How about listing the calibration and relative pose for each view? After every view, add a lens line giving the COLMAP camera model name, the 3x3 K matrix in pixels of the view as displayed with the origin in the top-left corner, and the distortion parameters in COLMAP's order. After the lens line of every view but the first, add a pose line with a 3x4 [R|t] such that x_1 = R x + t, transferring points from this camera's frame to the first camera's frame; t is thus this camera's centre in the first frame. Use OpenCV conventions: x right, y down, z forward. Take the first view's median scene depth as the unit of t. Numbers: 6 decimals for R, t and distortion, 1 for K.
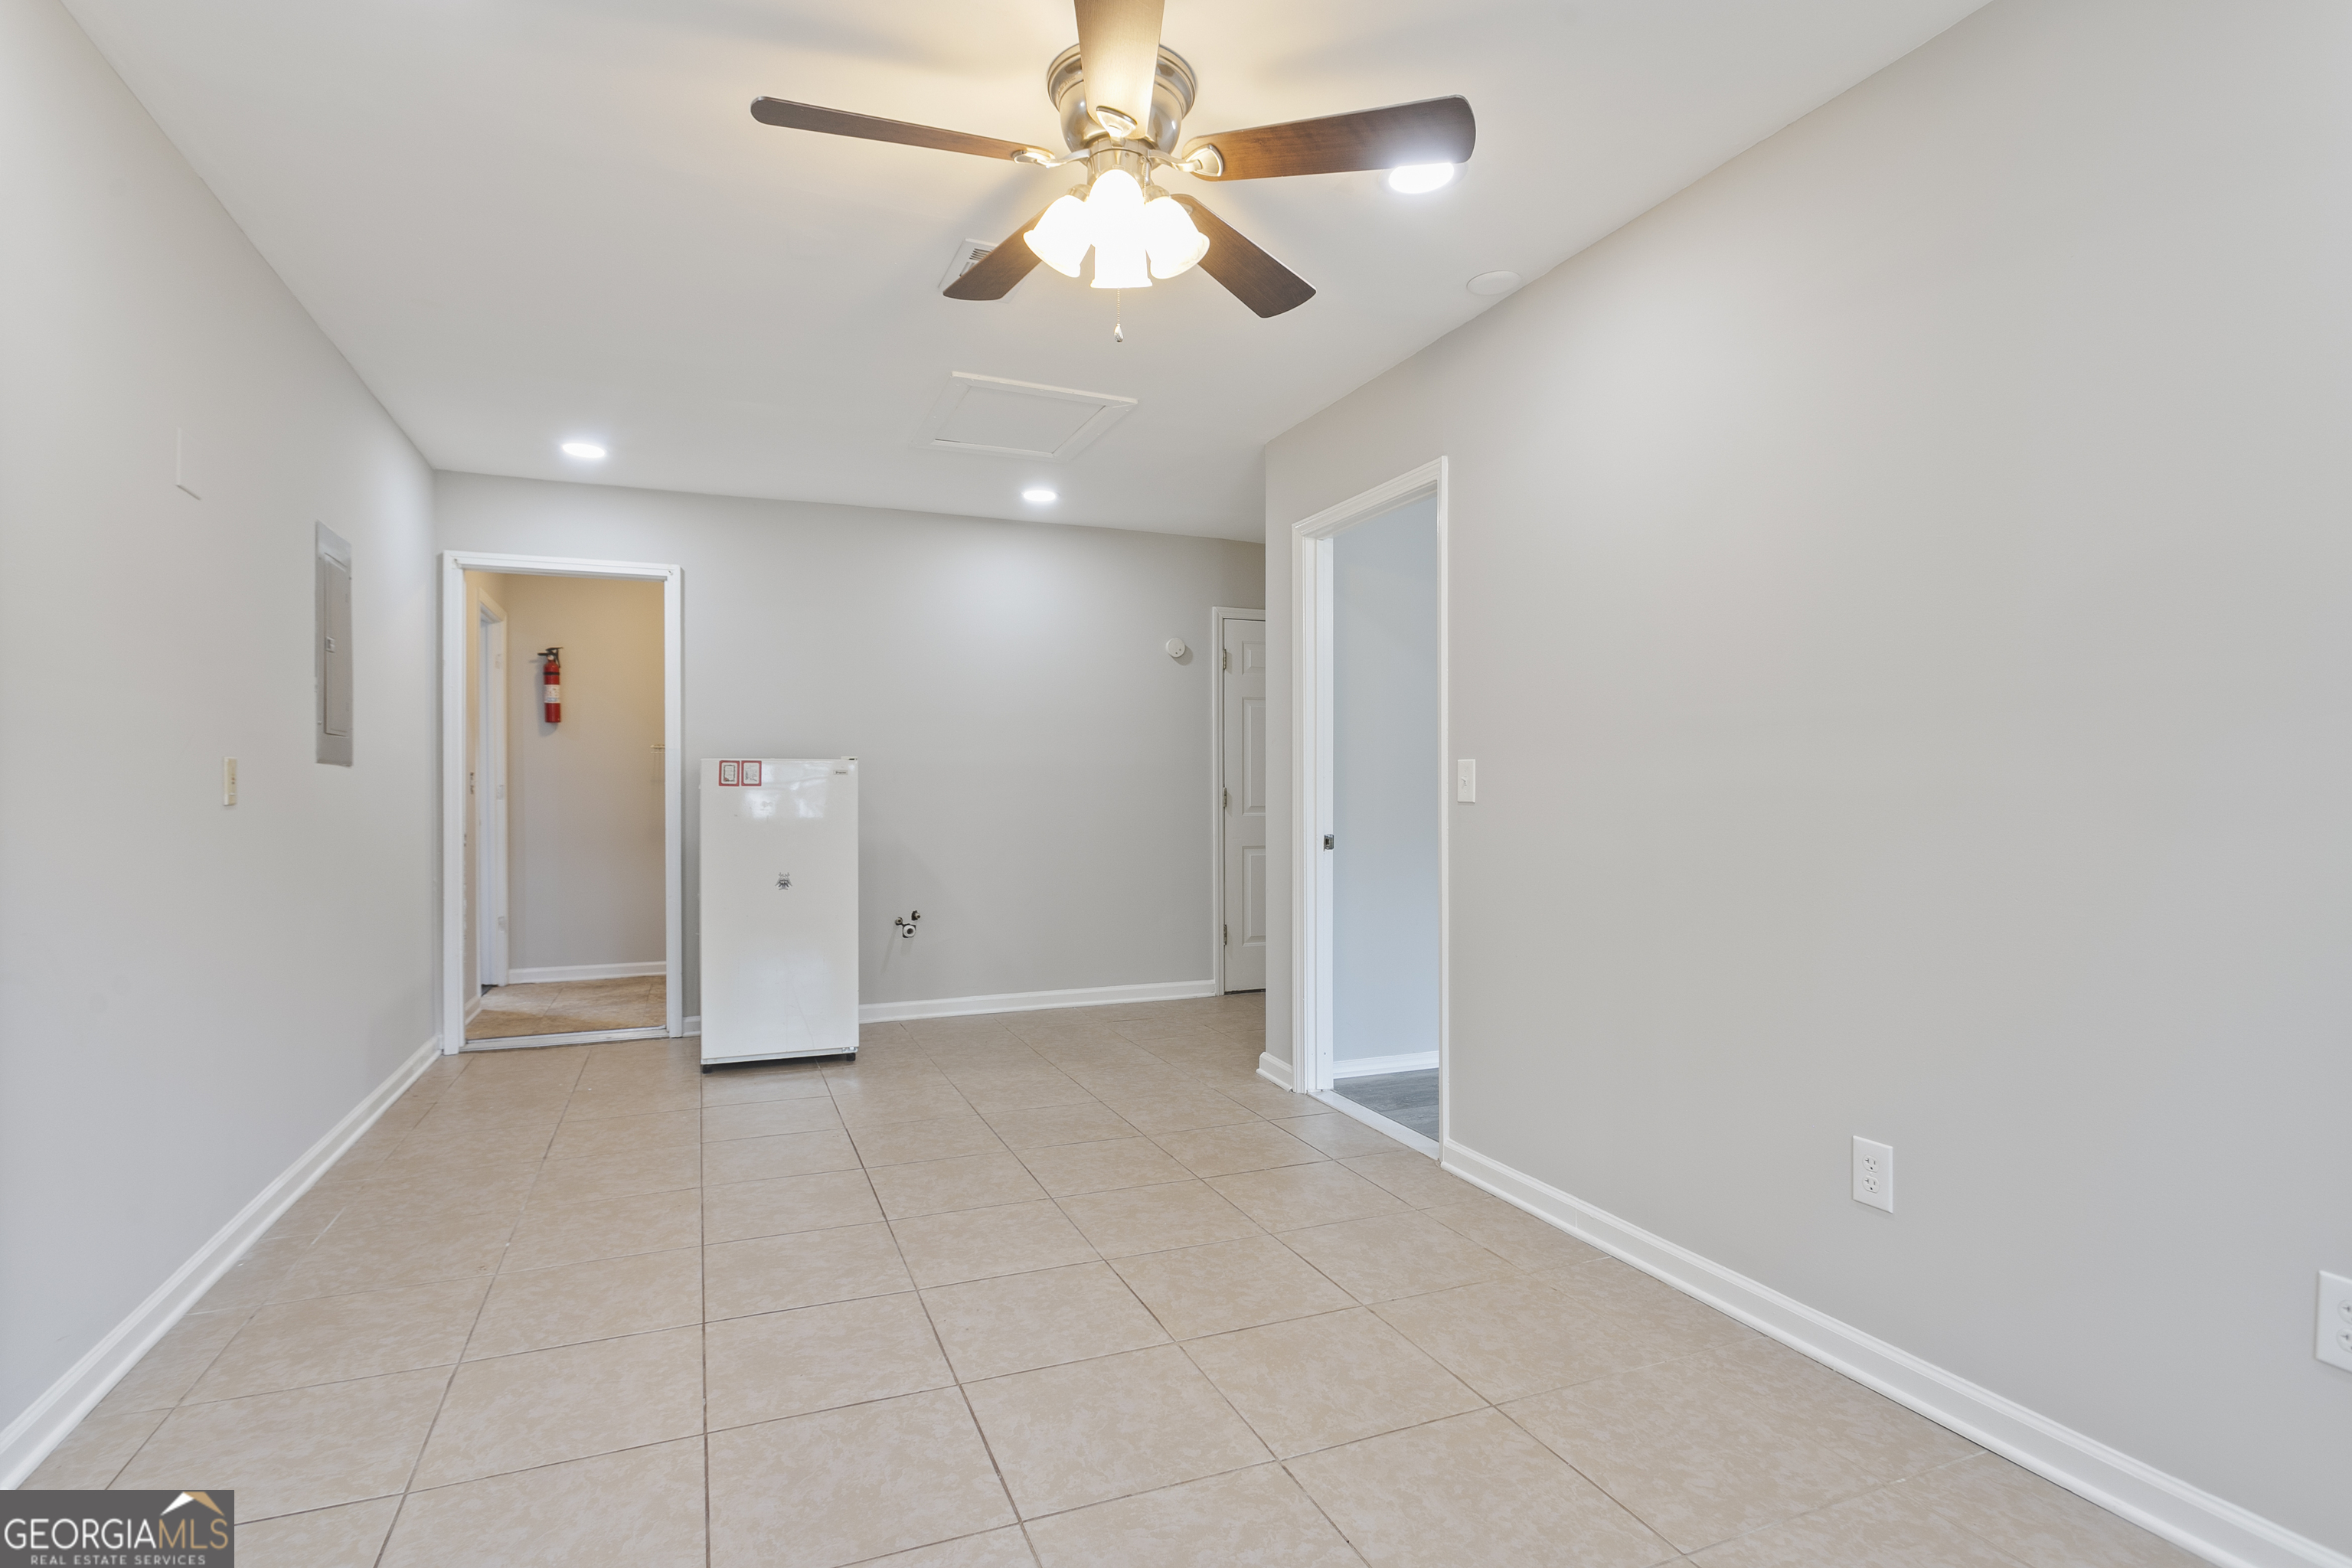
lens RADIAL K [[1147.8, 0, 1183.3], [0, 1147.8, 791.3], [0, 0, 1]] dist [-0.016875, 0.001235]
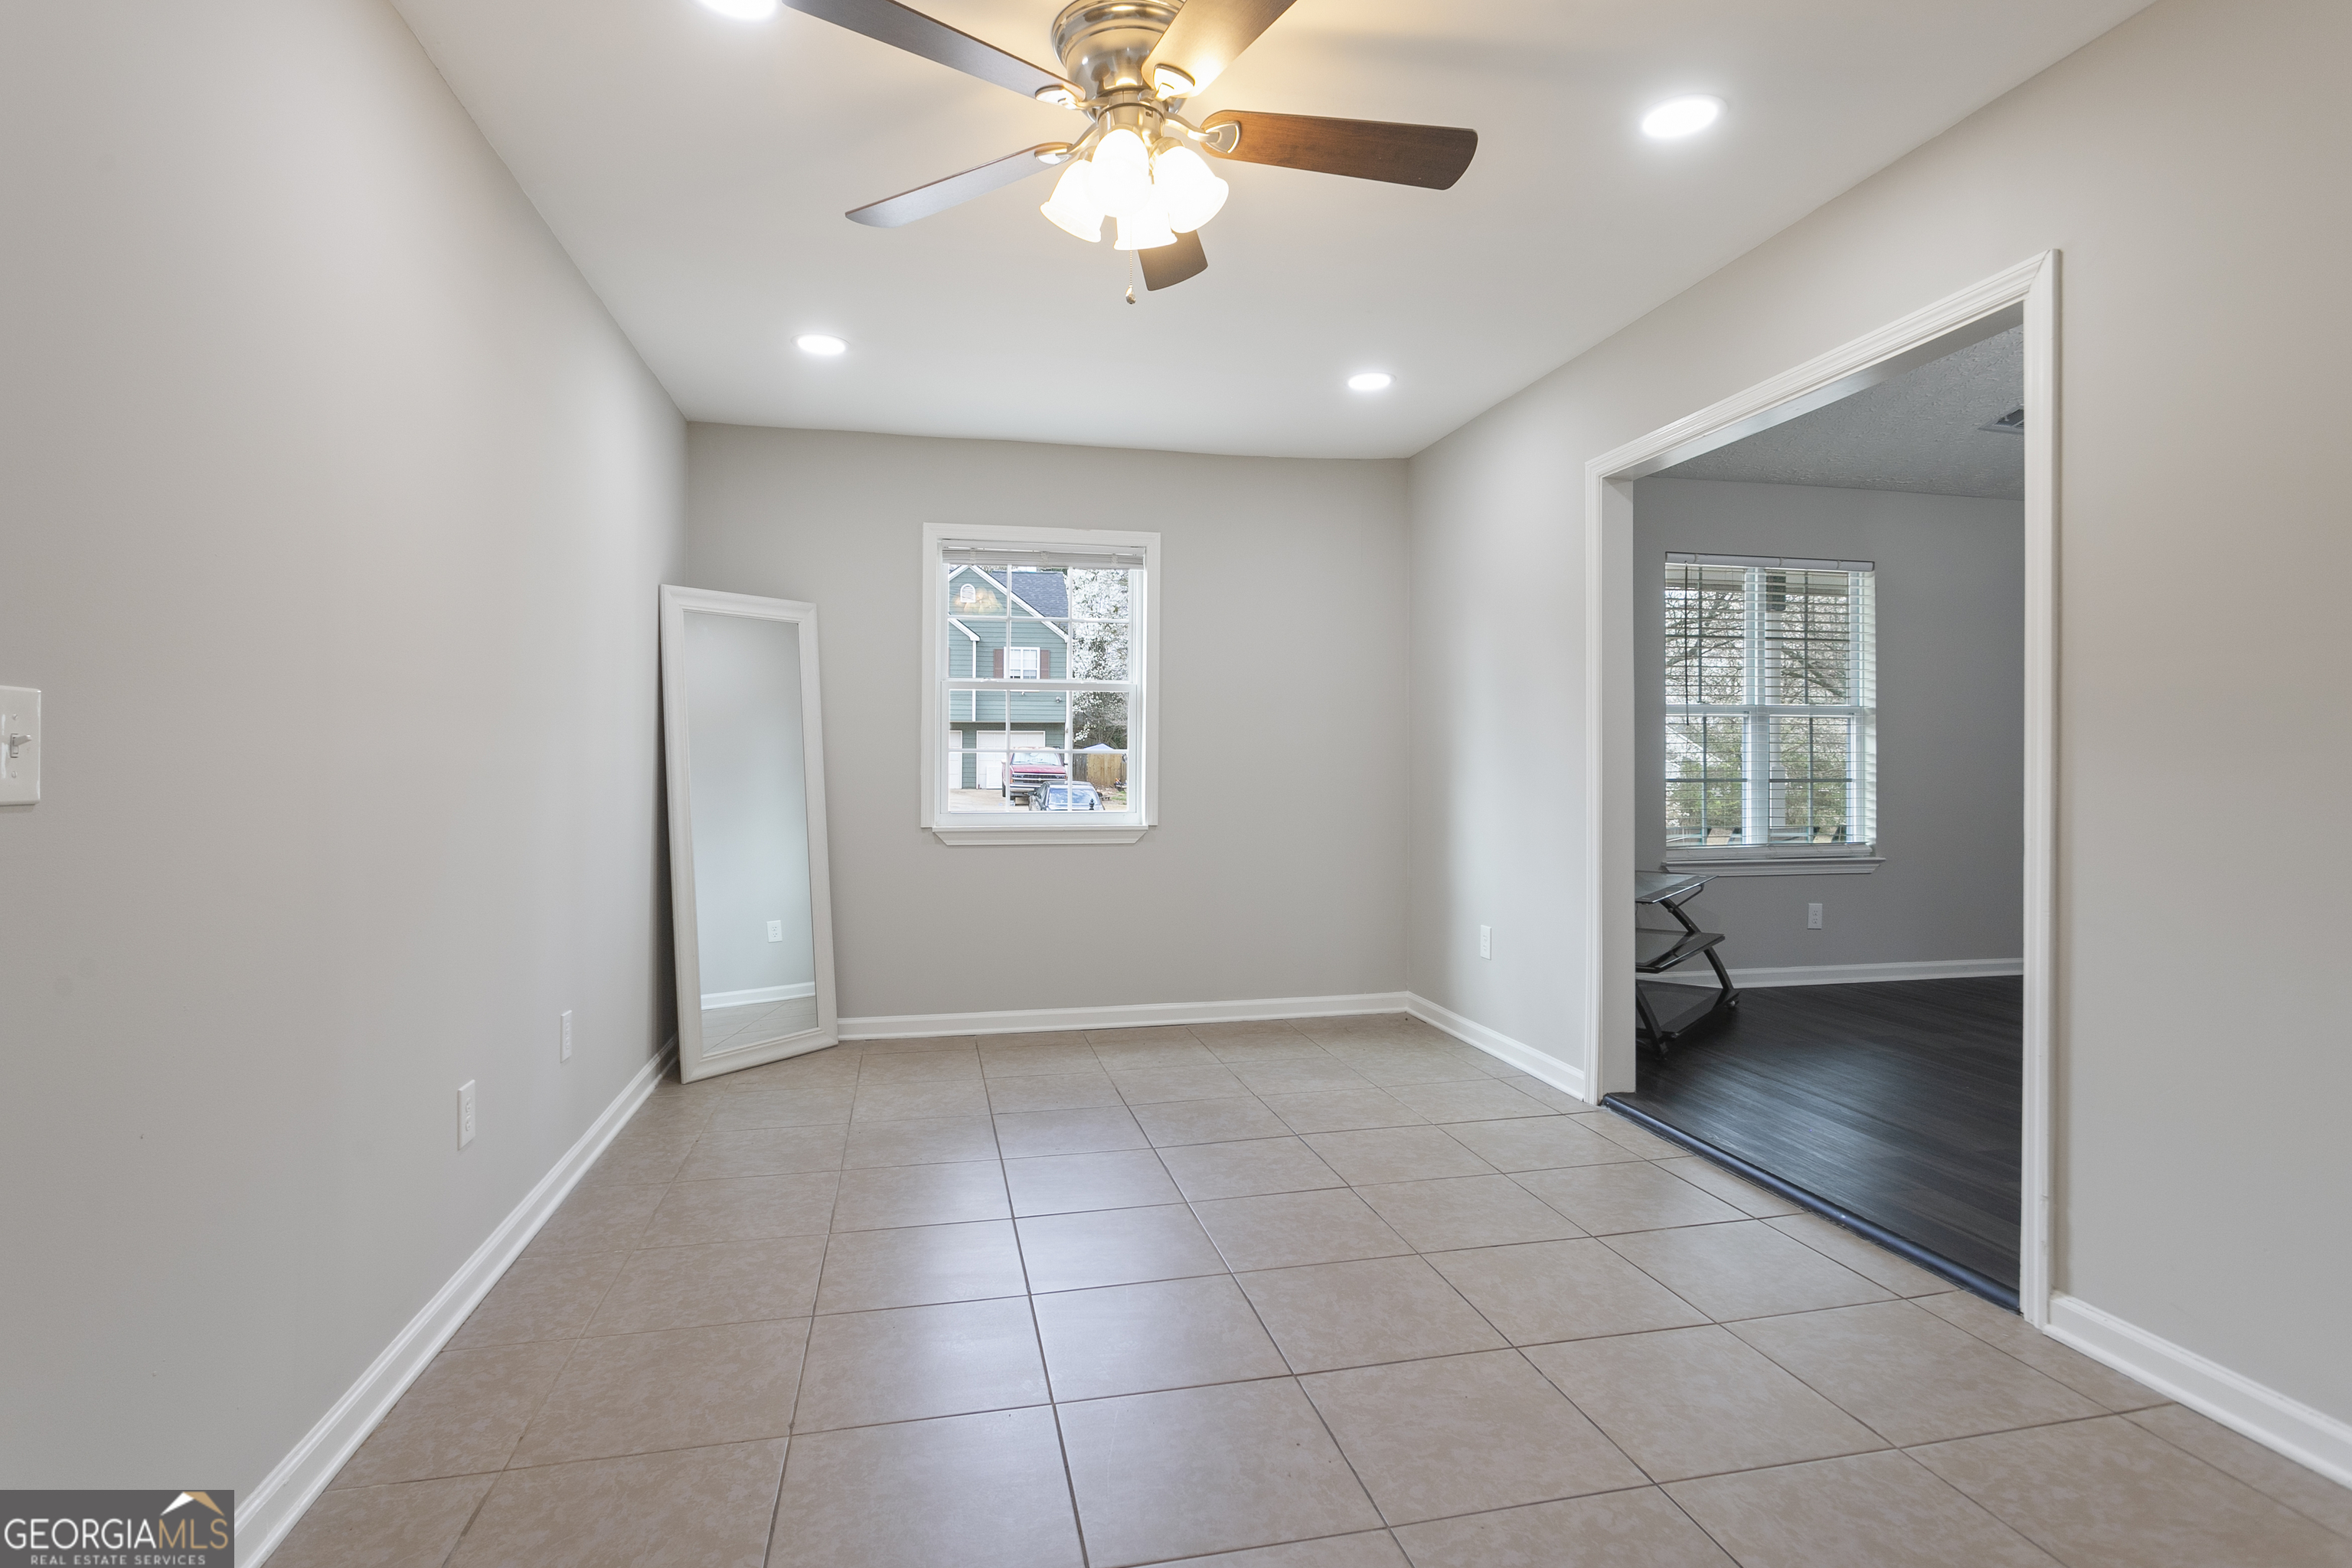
lens RADIAL K [[1147.8, 0, 1176.7], [0, 1147.8, 770.1], [0, 0, 1]] dist [-0.016875, 0.001235]
pose [[-0.982407, 0.002293, 0.186741, -0.281549], [0.003812, 0.999963, 0.007776, -0.004704], [-0.186716, 0.008351, -0.982378, 1.973934]]
